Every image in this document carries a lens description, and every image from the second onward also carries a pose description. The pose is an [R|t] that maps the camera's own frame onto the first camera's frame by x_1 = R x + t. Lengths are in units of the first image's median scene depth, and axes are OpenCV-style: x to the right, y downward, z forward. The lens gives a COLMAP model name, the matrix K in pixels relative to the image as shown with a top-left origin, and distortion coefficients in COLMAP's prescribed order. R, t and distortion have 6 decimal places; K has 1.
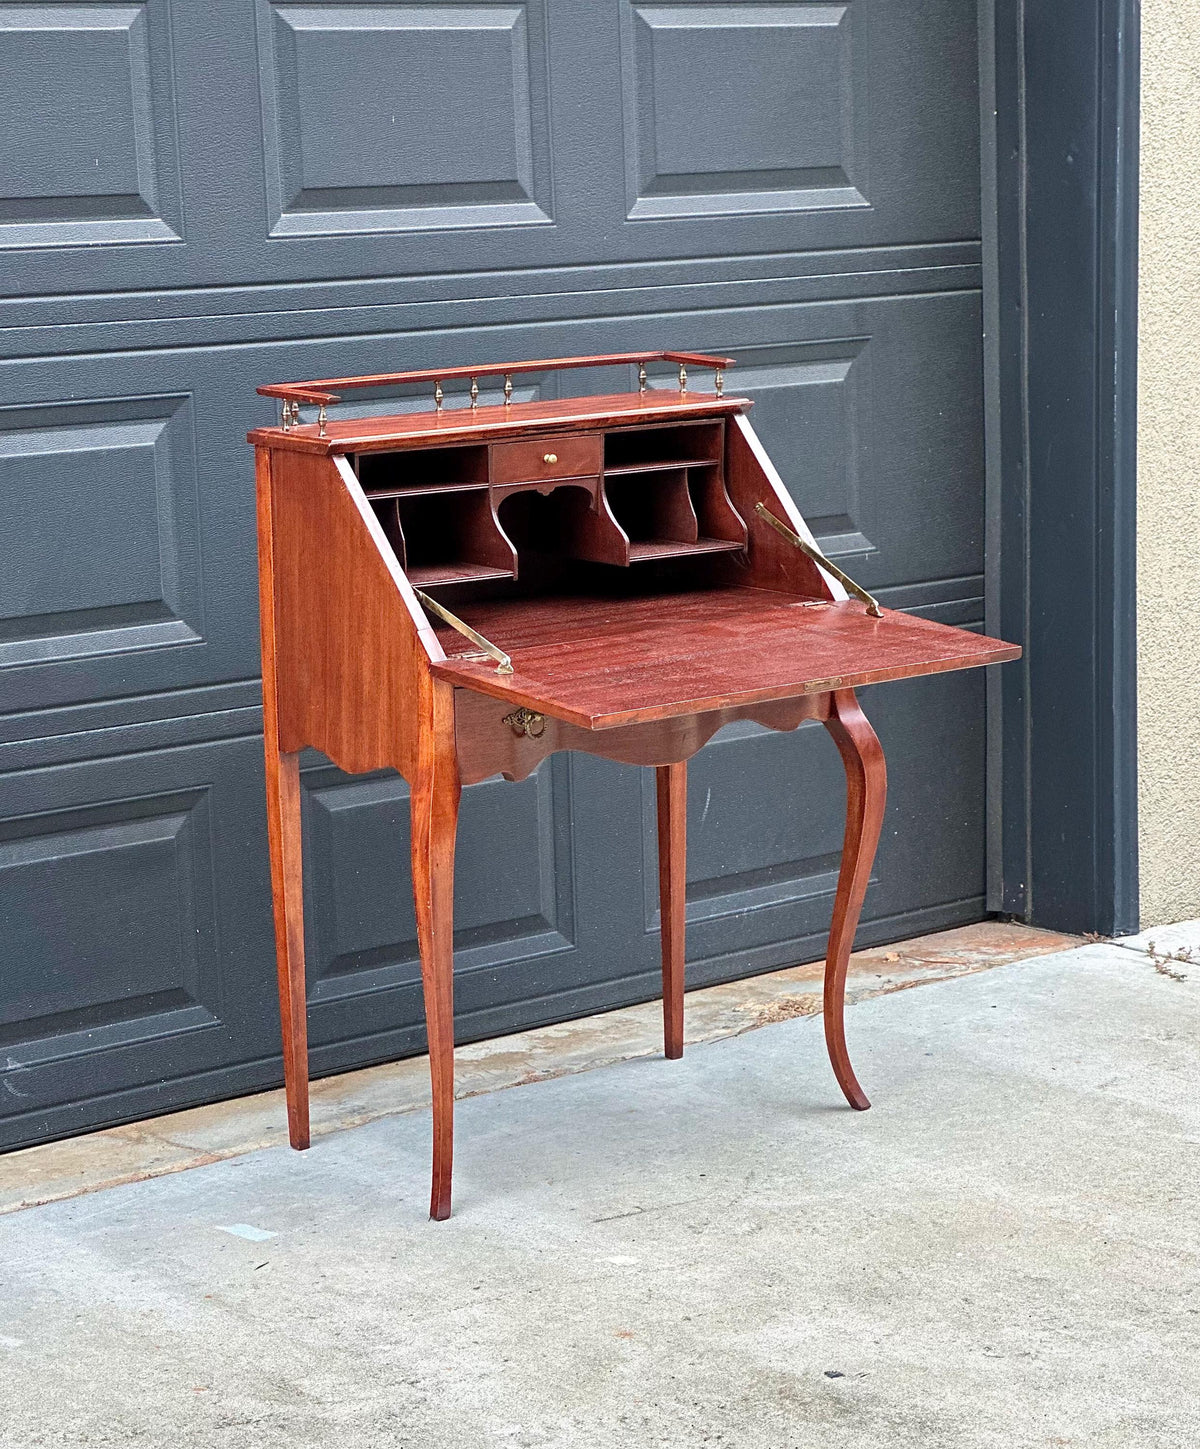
lens RADIAL K [[3646.8, 0, 648.5], [0, 3646.8, 765.9], [0, 0, 1]] dist [0.121100, 0.000000]
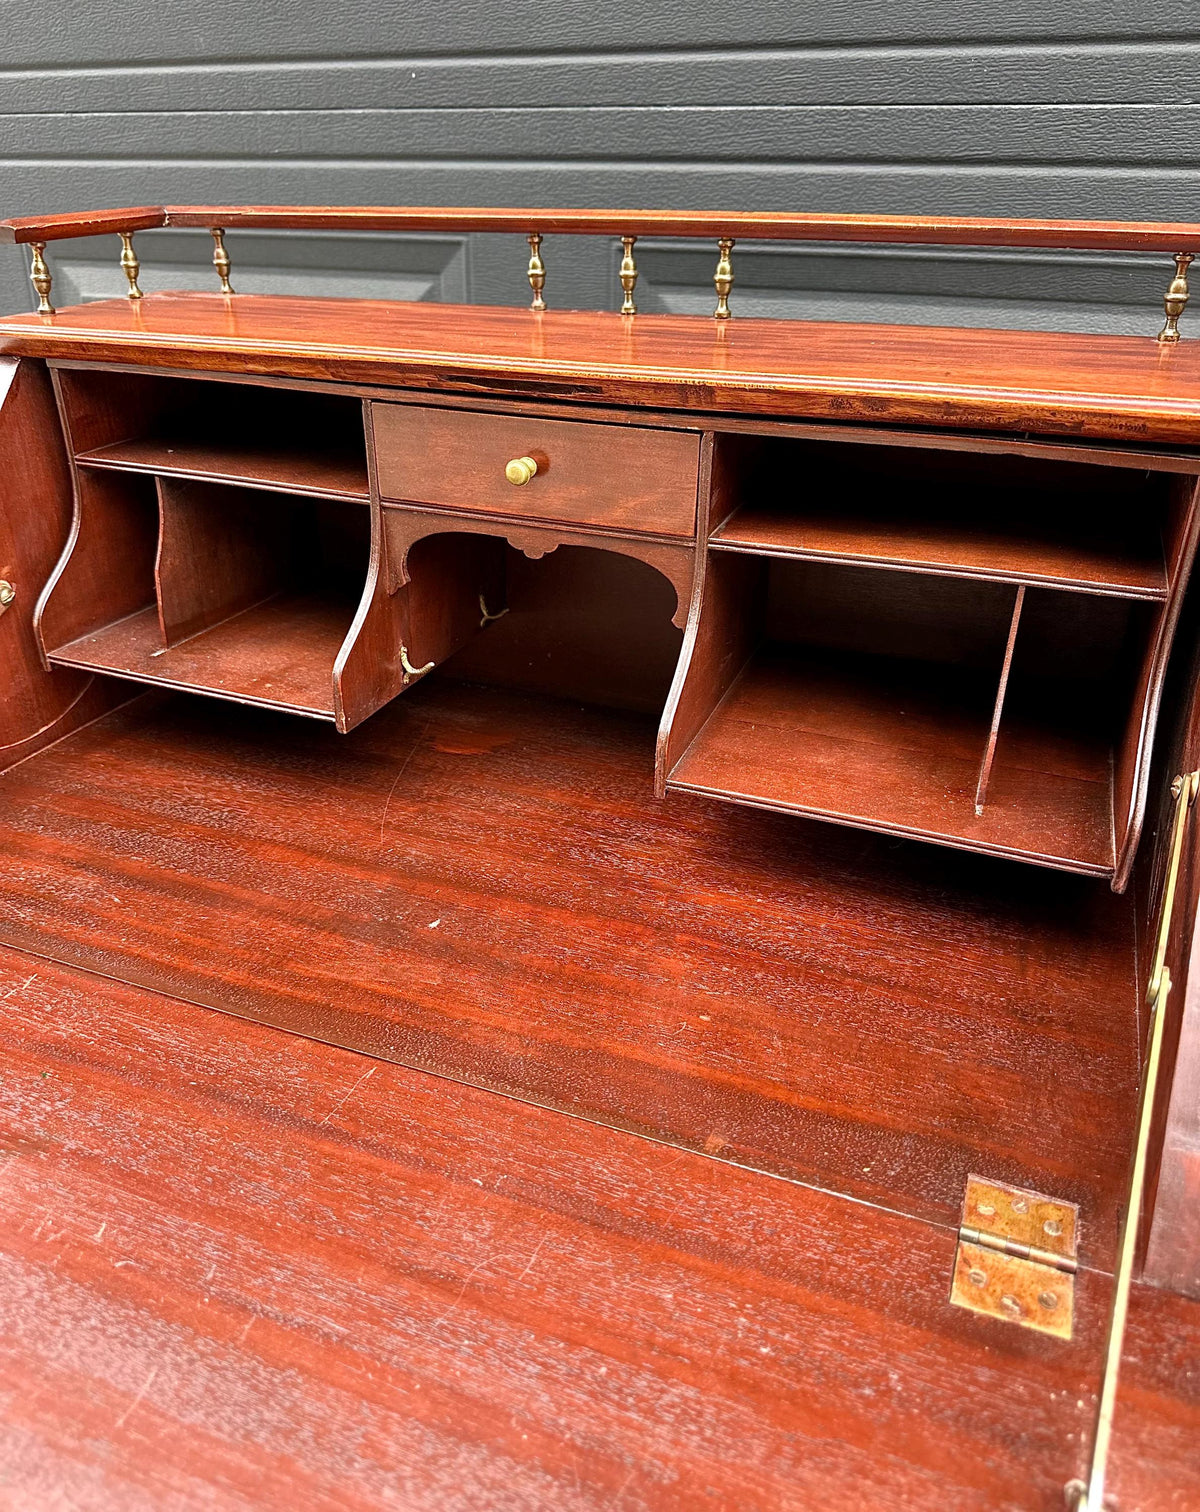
lens RADIAL K [[1153.4, 0, 598.5], [0, 1153.4, 714.8], [0, 0, 1]] dist [0.017053, -0.027013]
pose [[0.474920, 0.393625, -0.787090, 0.078139], [-0.179809, 0.918925, 0.351063, -0.099108], [0.861464, -0.025201, 0.507193, 0.899832]]
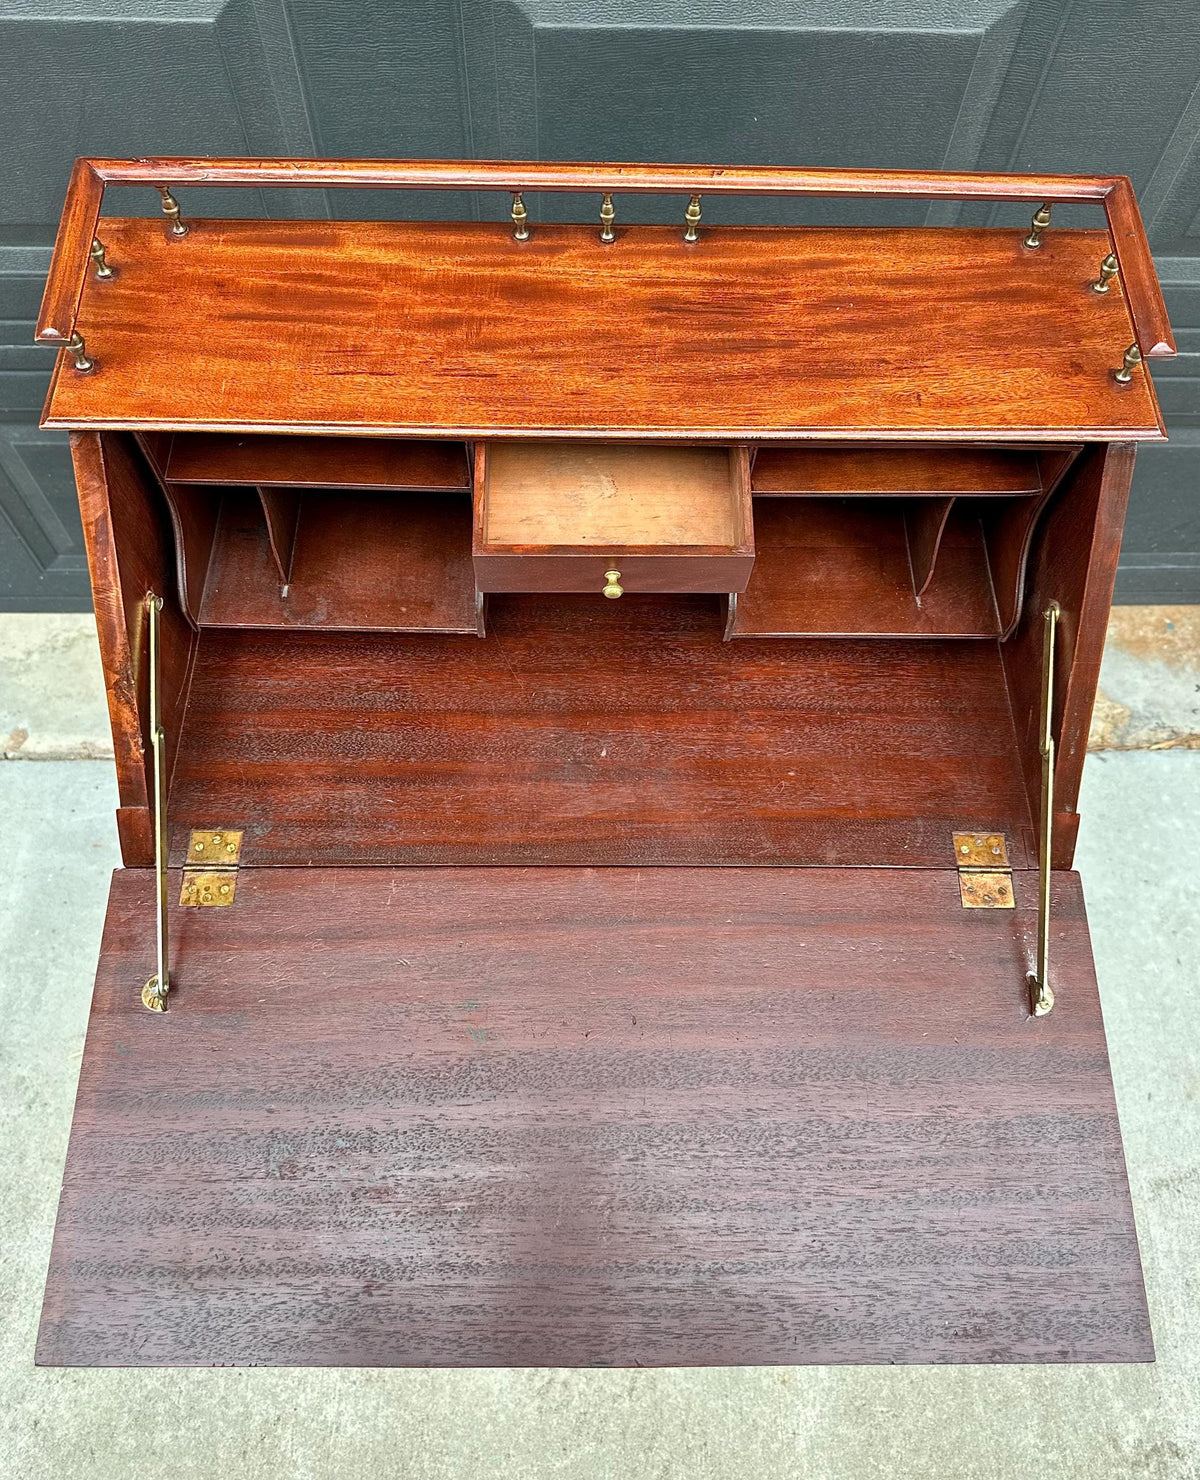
lens RADIAL K [[1208.9, 0, 613.8], [0, 1208.9, 656.1], [0, 0, 1]] dist [0.044658, -0.069104]
pose [[0.769536, 0.577151, -0.273333, 0.032646], [-0.159714, 0.588355, 0.792673, -0.193693], [0.618309, -0.566335, 0.544940, 0.851060]]
